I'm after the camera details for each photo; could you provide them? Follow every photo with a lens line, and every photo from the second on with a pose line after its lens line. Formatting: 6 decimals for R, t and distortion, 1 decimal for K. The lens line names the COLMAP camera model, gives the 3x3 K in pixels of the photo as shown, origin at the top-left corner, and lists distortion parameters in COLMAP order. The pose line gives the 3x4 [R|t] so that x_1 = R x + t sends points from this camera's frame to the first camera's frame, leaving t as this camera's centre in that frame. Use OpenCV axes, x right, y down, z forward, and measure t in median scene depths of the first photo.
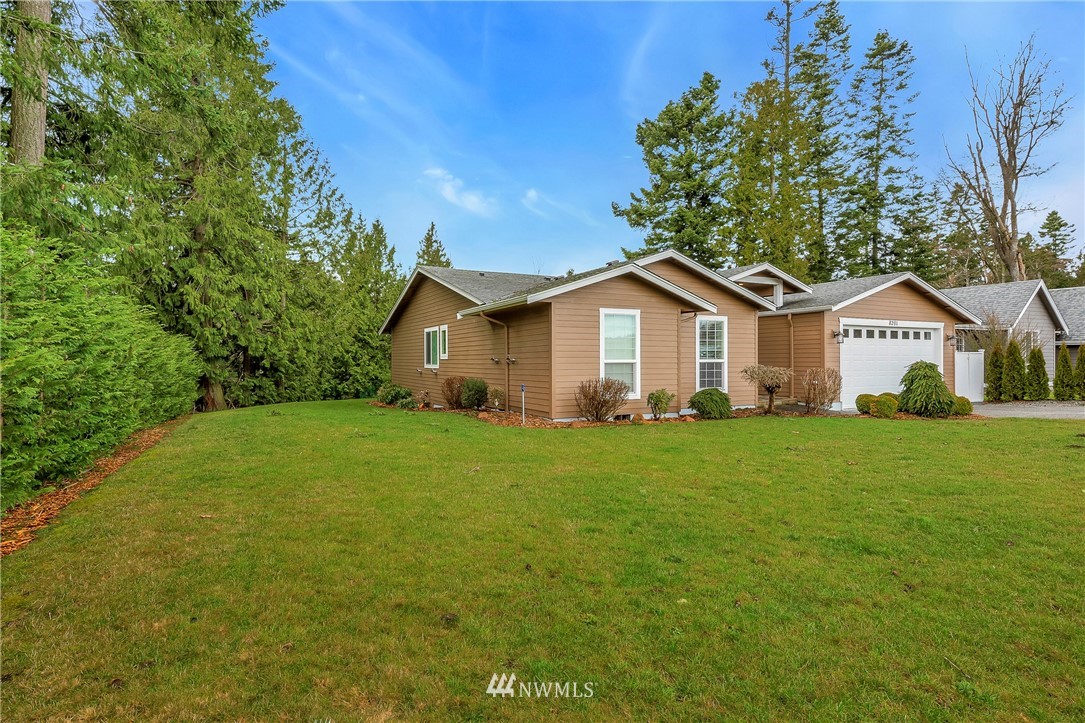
lens RADIAL K [[551.8, 0, 541.1], [0, 551.8, 367.0], [0, 0, 1]] dist [-0.004481, -0.000876]
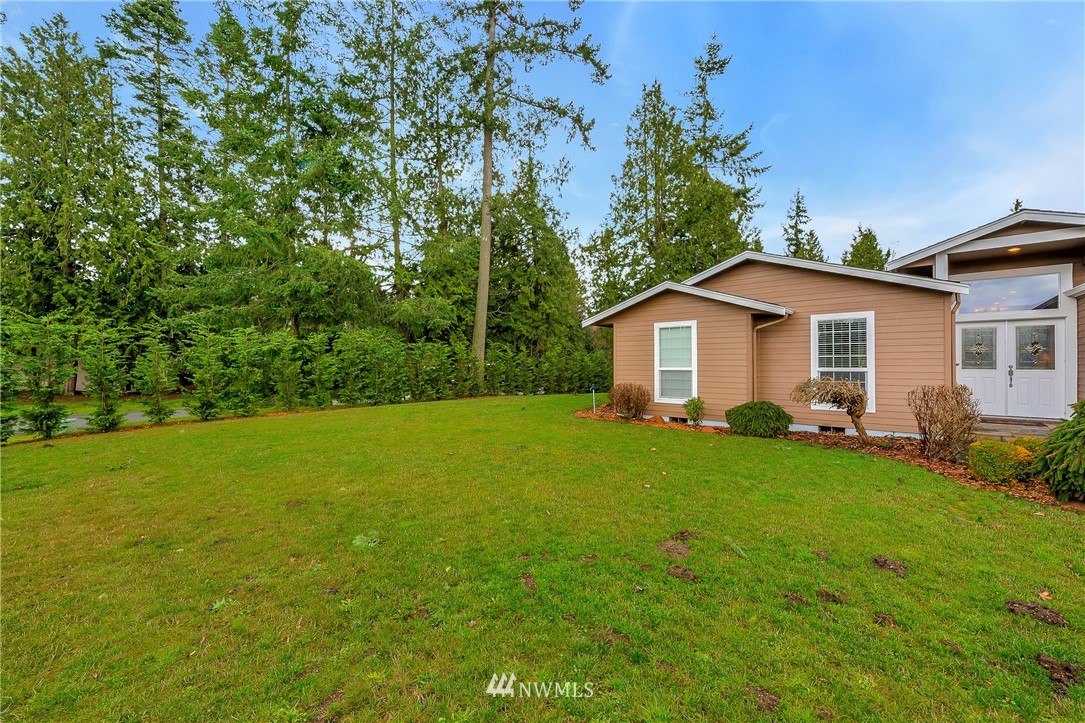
lens RADIAL K [[439.0, 0, 536.0], [0, 439.0, 359.3], [0, 0, 1]] dist [0.003699, -0.000214]
pose [[0.367943, -0.006351, -0.929827, 0.590257], [-0.011017, 0.999877, -0.011189, -0.011511], [0.929783, 0.014361, 0.367827, 0.284826]]
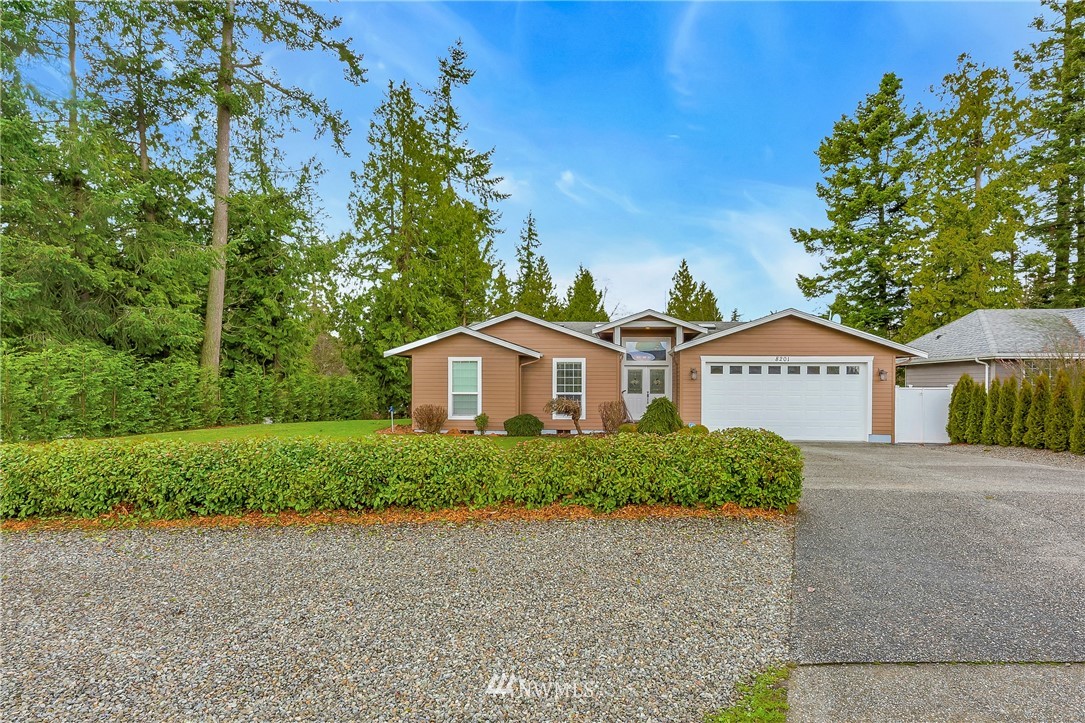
lens RADIAL K [[577.0, 0, 597.0], [0, 577.0, 390.6], [0, 0, 1]] dist [-0.001345, 0.001437]
pose [[0.863079, 0.008351, -0.505001, 0.828783], [-0.014441, 0.999863, -0.008146, -0.006826], [0.504863, 0.014323, 0.863081, -0.090975]]
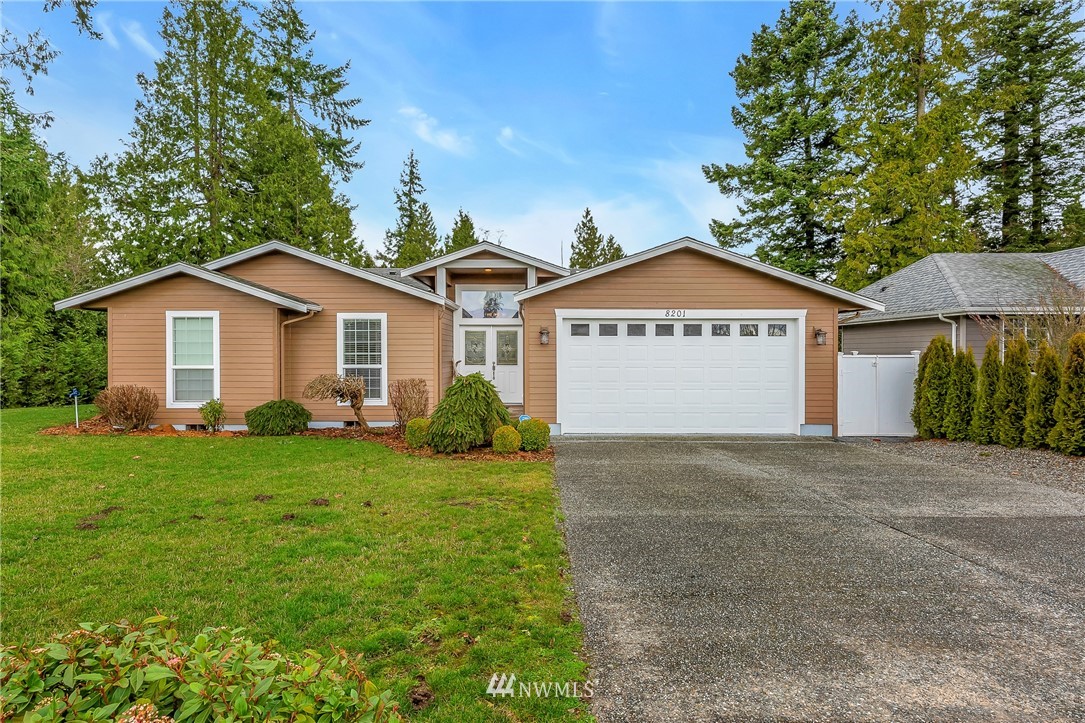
lens RADIAL K [[615.3, 0, 553.4], [0, 615.3, 358.8], [0, 0, 1]] dist [0.004464, -0.001024]
pose [[0.897201, 0.004729, -0.441597, 0.789923], [-0.008826, 0.999935, -0.007223, -0.015251], [0.441534, 0.010378, 0.897184, 0.228052]]
